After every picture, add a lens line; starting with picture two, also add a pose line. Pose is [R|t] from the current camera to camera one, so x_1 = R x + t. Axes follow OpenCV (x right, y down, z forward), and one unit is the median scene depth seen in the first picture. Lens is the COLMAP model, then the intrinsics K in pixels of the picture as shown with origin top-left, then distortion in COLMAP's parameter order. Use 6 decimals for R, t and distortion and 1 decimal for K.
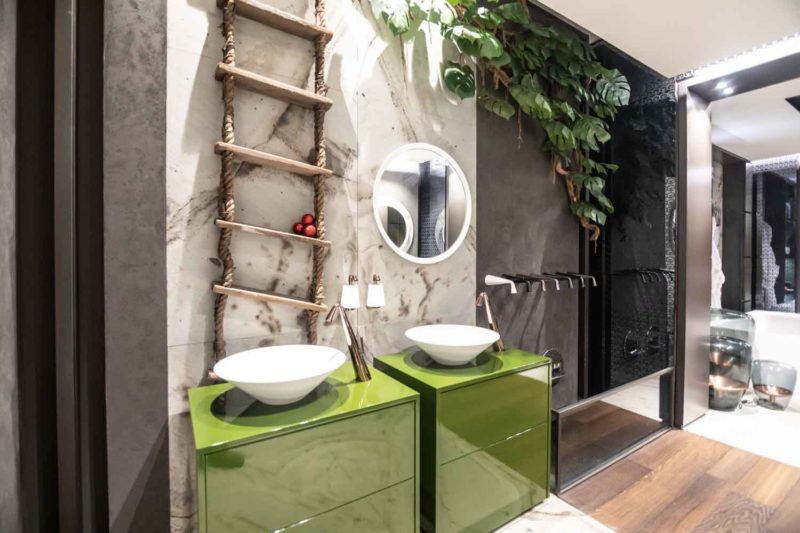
lens RADIAL K [[365.0, 0, 400.6], [0, 365.0, 260.2], [0, 0, 1]] dist [-0.017120, -0.000835]
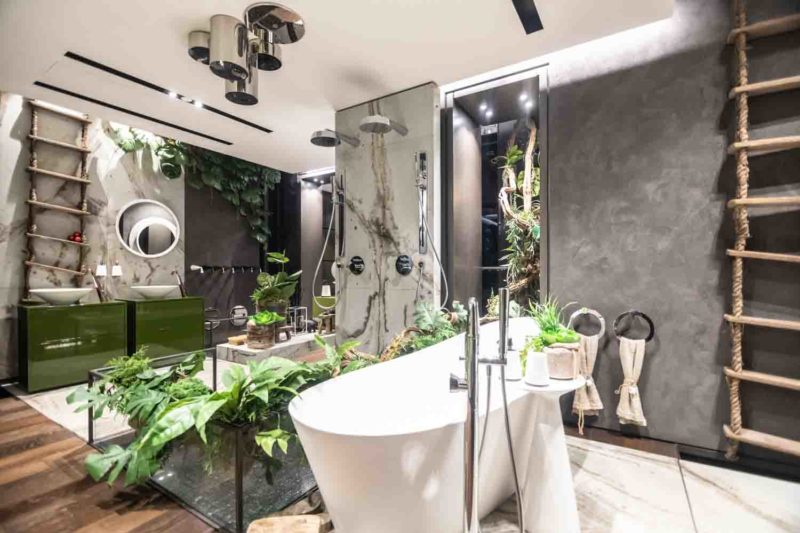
lens RADIAL K [[365.0, 0, 394.0], [0, 365.0, 273.0], [0, 0, 1]] dist [-0.017120, -0.000835]
pose [[0.906757, 0.000204, 0.421653, 0.556529], [0.002505, 0.999980, -0.005869, 0.136740], [-0.421645, 0.006378, 0.906738, -1.744680]]
